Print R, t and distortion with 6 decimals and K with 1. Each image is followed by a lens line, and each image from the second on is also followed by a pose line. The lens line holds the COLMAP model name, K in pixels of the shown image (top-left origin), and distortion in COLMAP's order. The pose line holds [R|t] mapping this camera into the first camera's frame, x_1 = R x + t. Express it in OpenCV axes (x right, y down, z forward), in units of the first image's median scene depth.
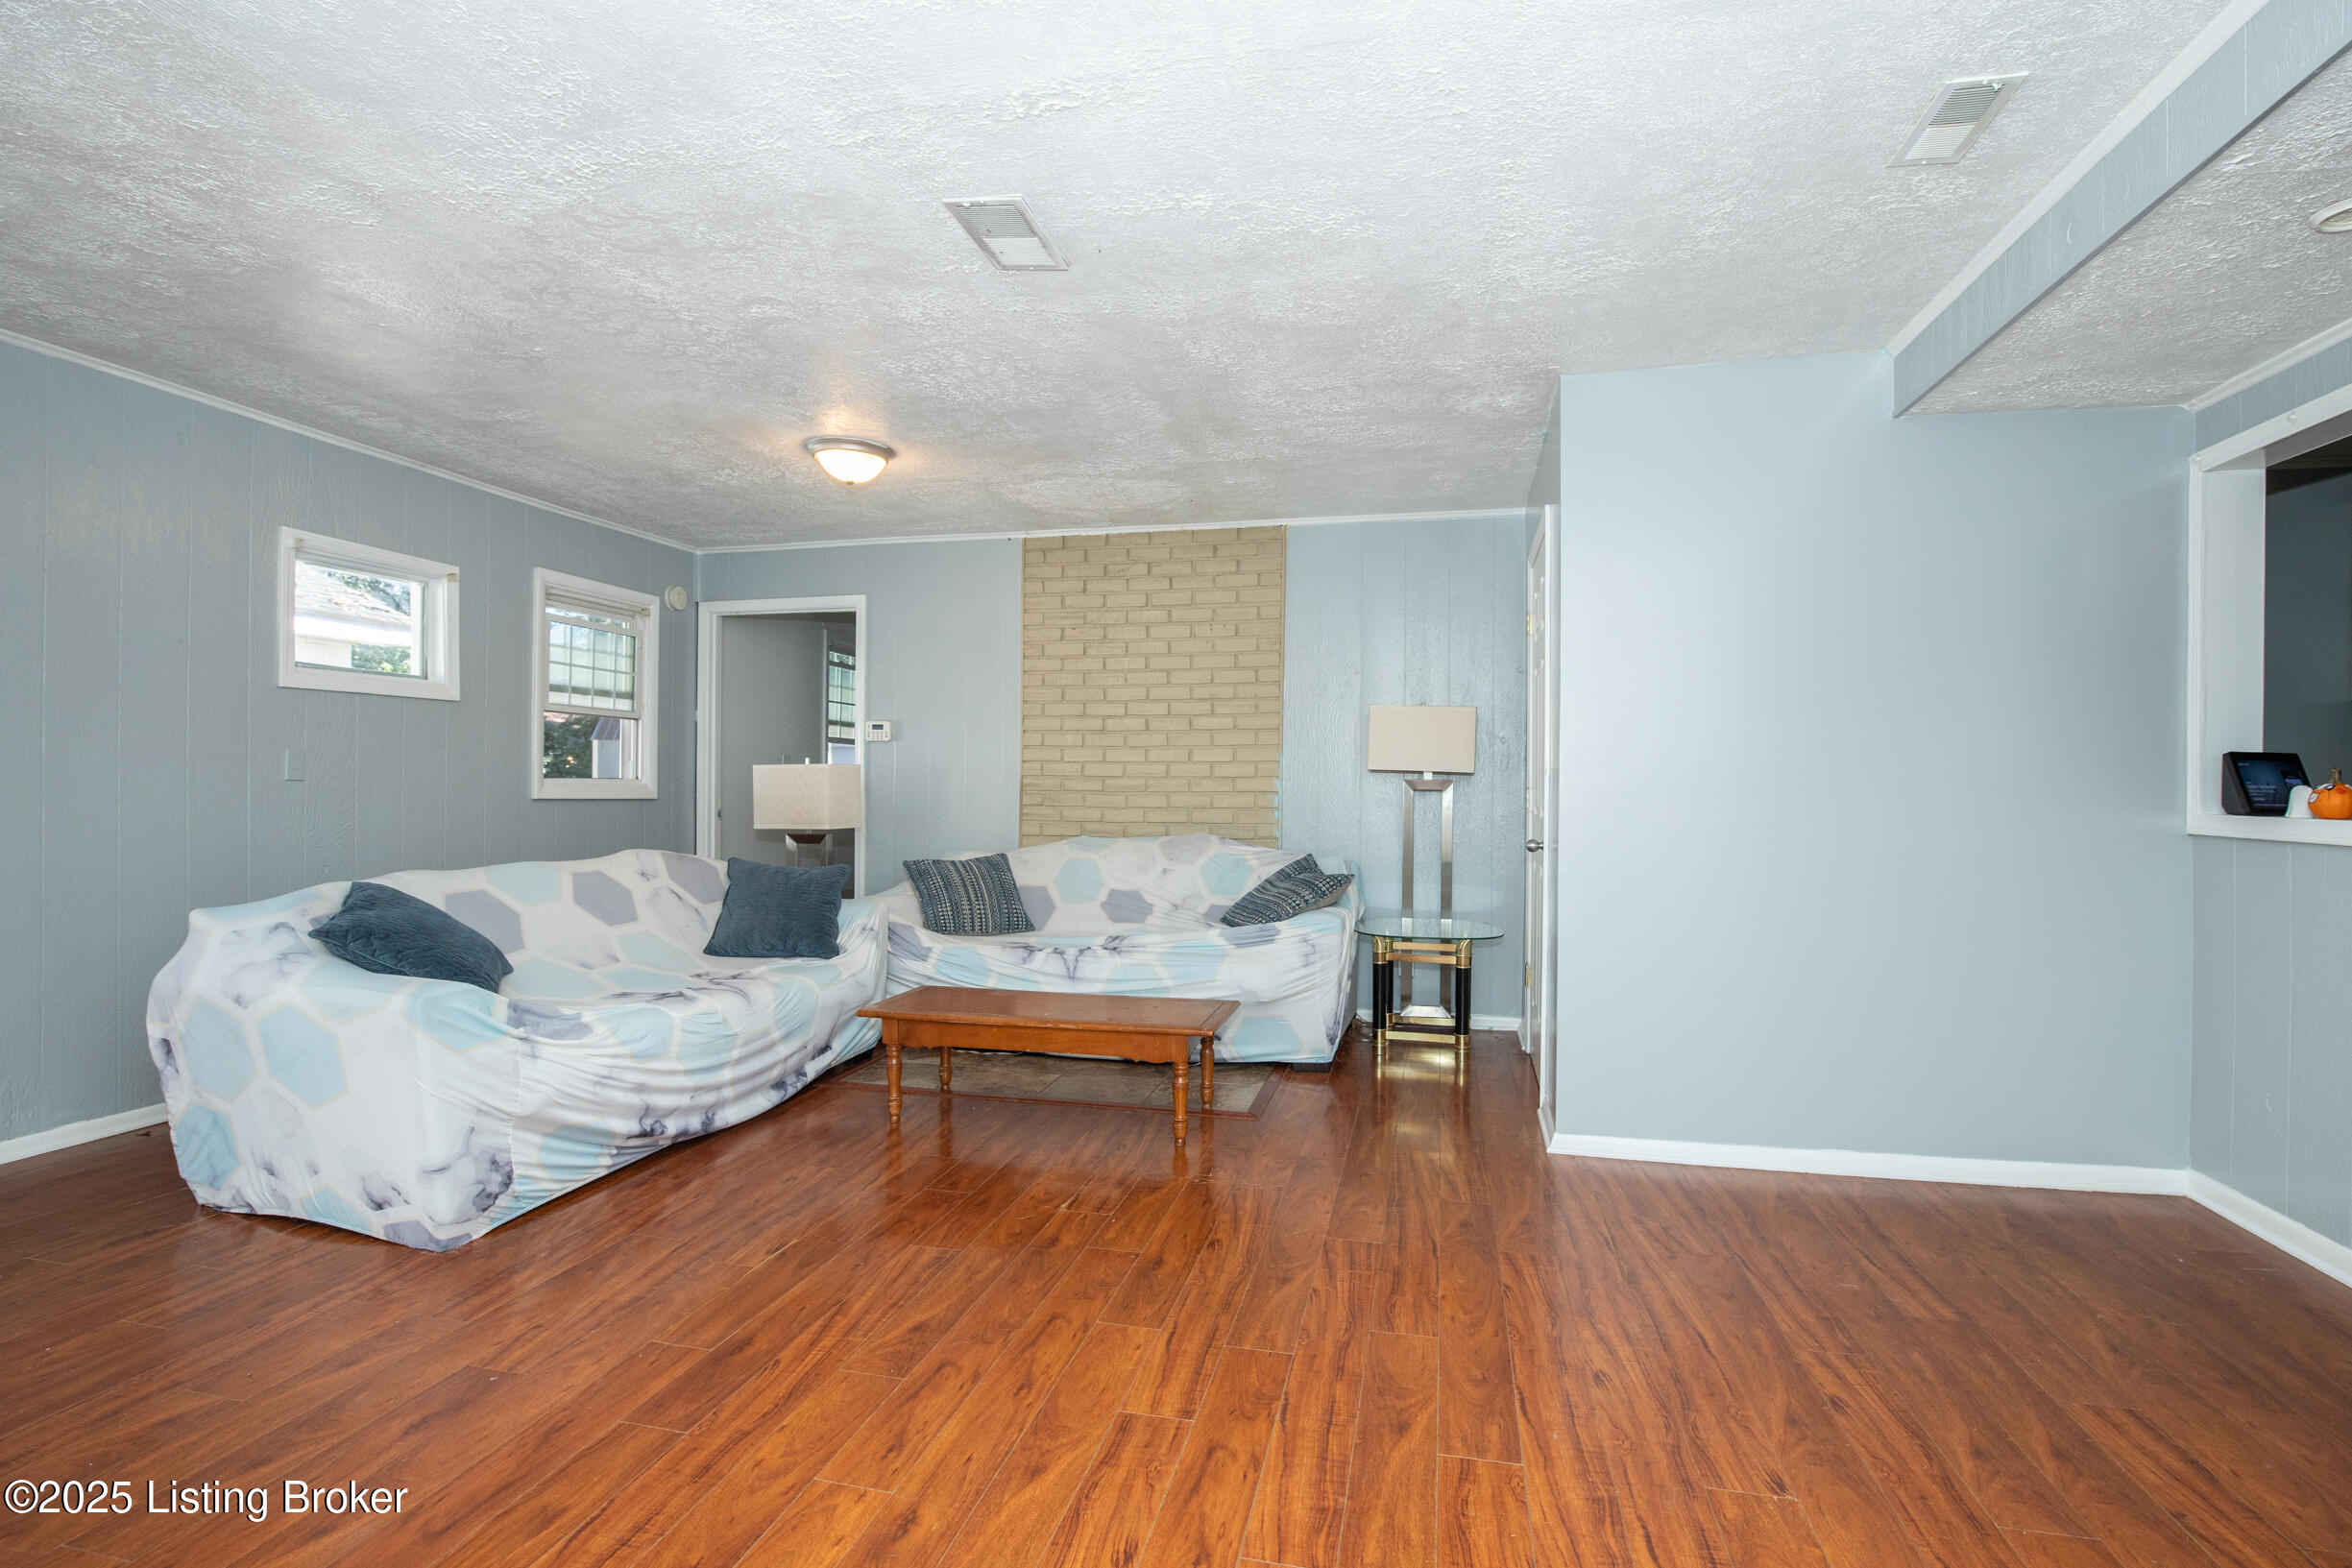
lens RADIAL K [[1120.8, 0, 1176.0], [0, 1120.8, 784.0], [0, 0, 1]] dist [-0.026676, 0.001645]
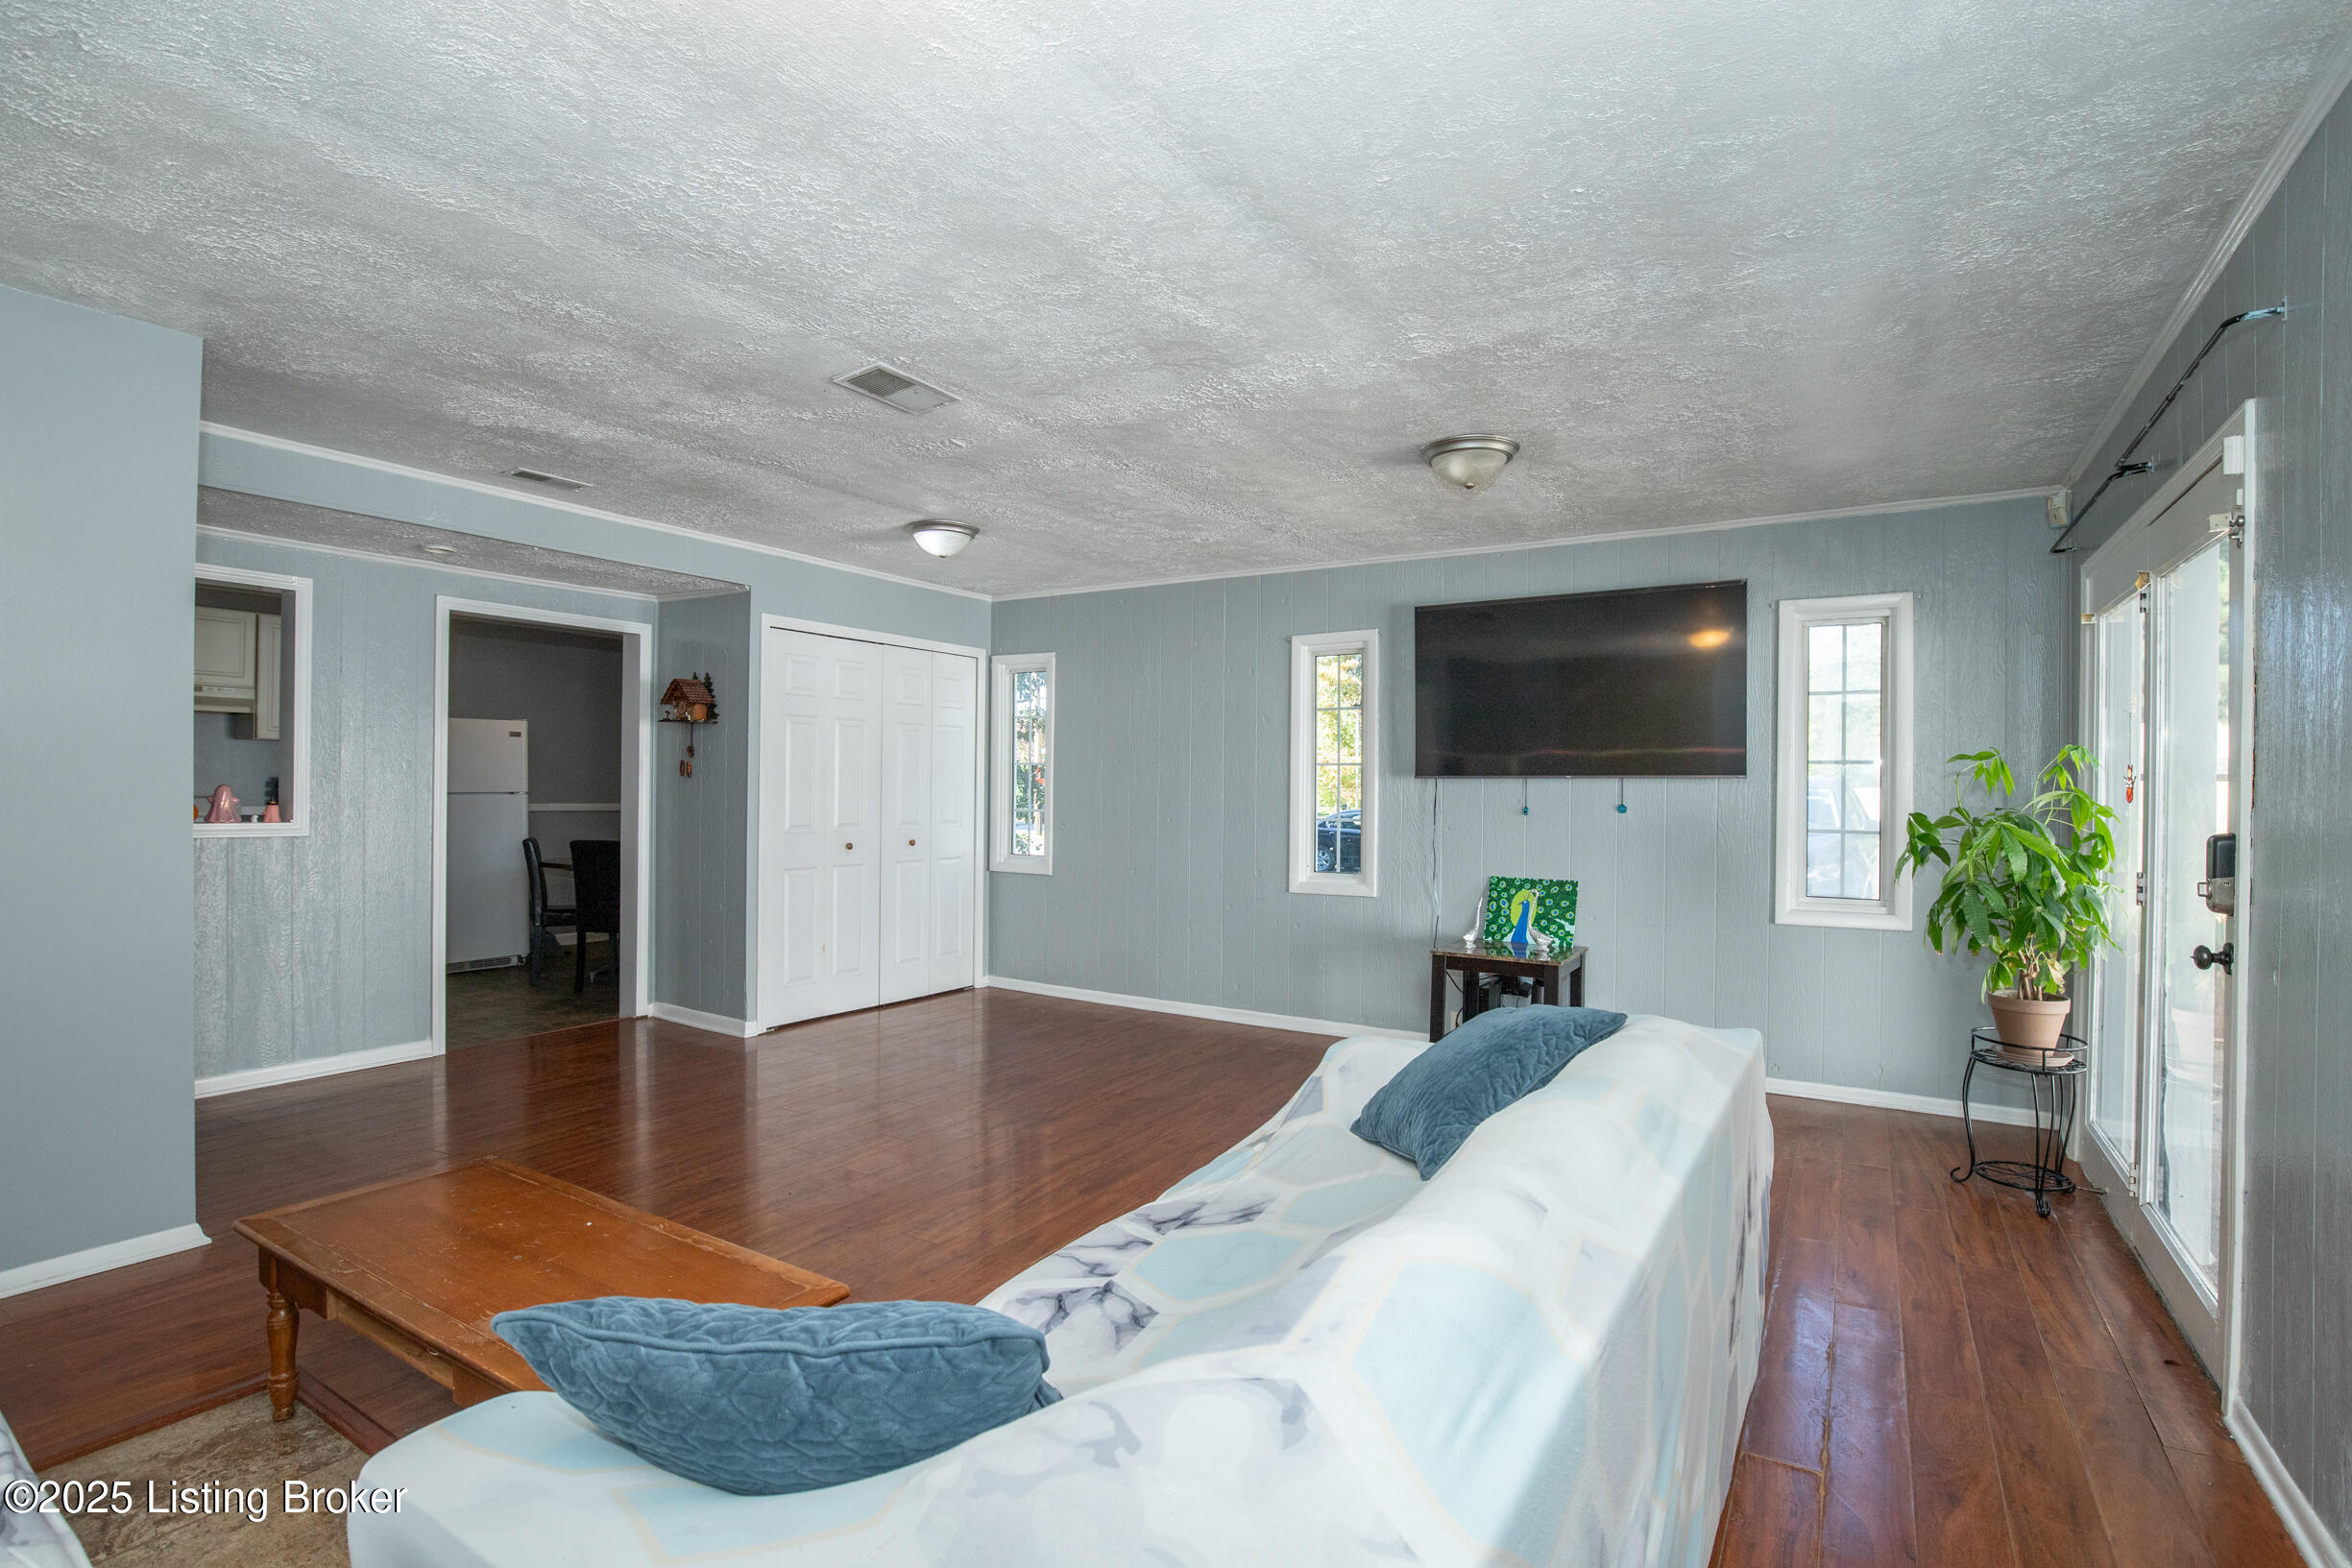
lens RADIAL K [[1120.8, 0, 1176.0], [0, 1120.8, 784.0], [0, 0, 1]] dist [-0.026676, 0.001645]
pose [[-0.945614, -0.017541, 0.324818, -0.416290], [-0.019146, 0.999815, -0.001745, -0.024692], [-0.324727, -0.007869, -0.945775, 1.007531]]
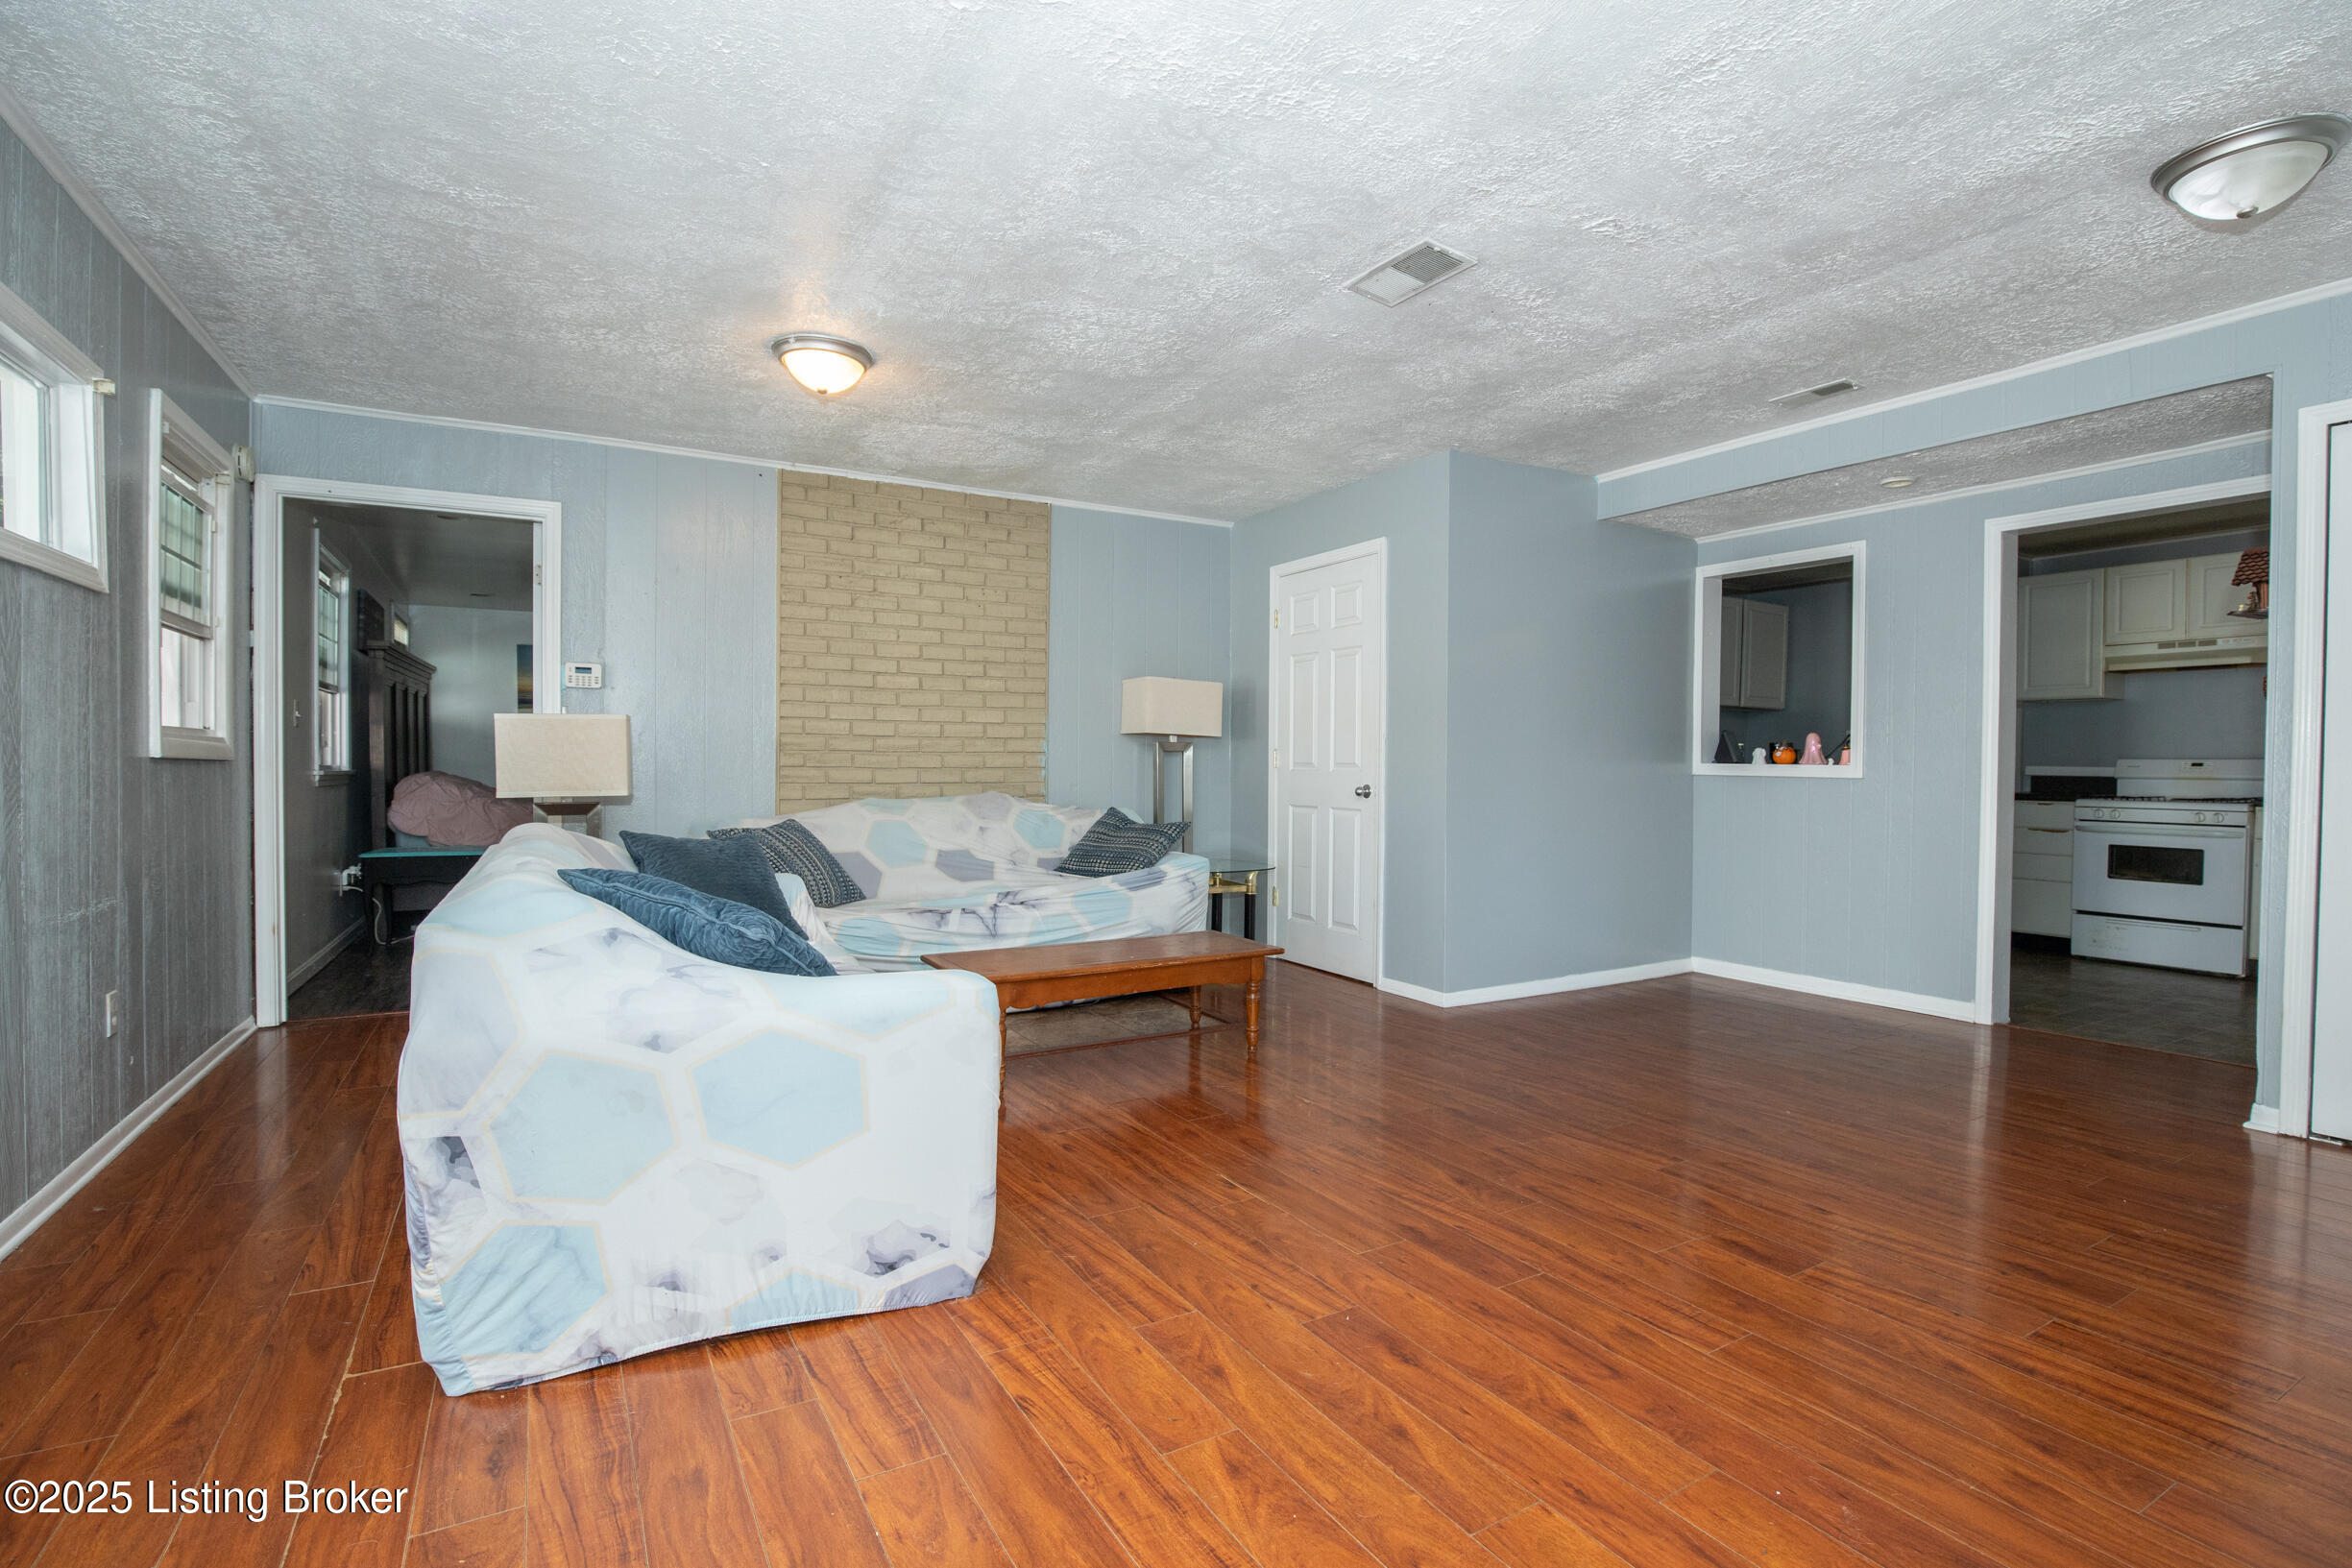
lens RADIAL K [[1093.2, 0, 1182.1], [0, 1093.2, 780.8], [0, 0, 1]] dist [-0.029350, 0.000199]
pose [[0.726050, -0.012931, 0.687521, -0.543181], [-0.003171, 0.999750, 0.022153, 0.010891], [-0.687635, -0.018264, 0.725827, 0.152510]]
